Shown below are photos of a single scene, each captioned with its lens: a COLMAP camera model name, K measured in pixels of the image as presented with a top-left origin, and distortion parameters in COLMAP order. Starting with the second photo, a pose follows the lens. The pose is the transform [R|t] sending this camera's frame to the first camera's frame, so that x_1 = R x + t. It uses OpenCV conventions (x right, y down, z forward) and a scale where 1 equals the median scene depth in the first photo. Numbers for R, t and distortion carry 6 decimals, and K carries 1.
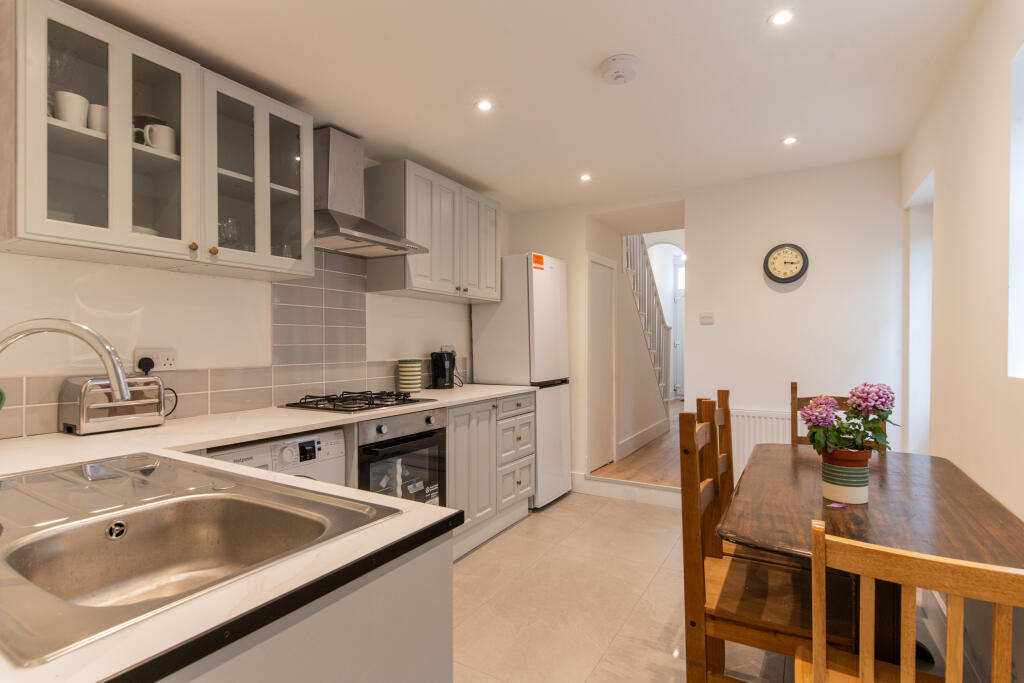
lens RADIAL K [[521.0, 0, 510.2], [0, 521.0, 341.6], [0, 0, 1]] dist [-0.001281, -0.000307]
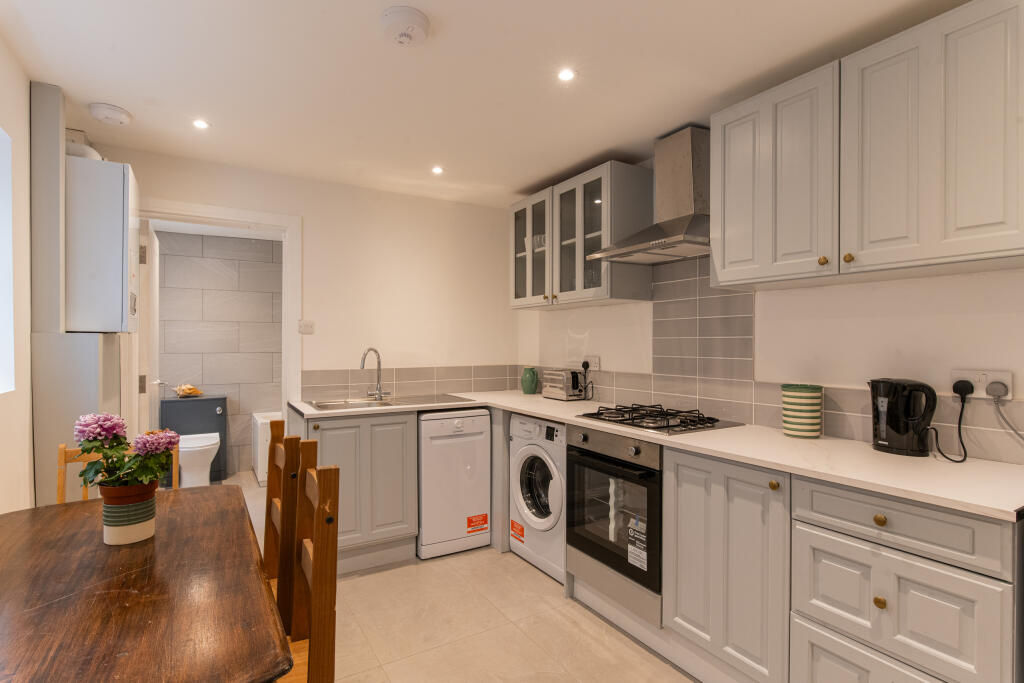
lens RADIAL K [[521.0, 0, 510.9], [0, 521.0, 344.3], [0, 0, 1]] dist [-0.001281, -0.000307]
pose [[-0.494371, 0.007620, -0.869217, 0.681588], [0.006100, 0.999967, 0.005296, -0.026658], [0.869229, -0.002684, -0.494402, 1.267339]]
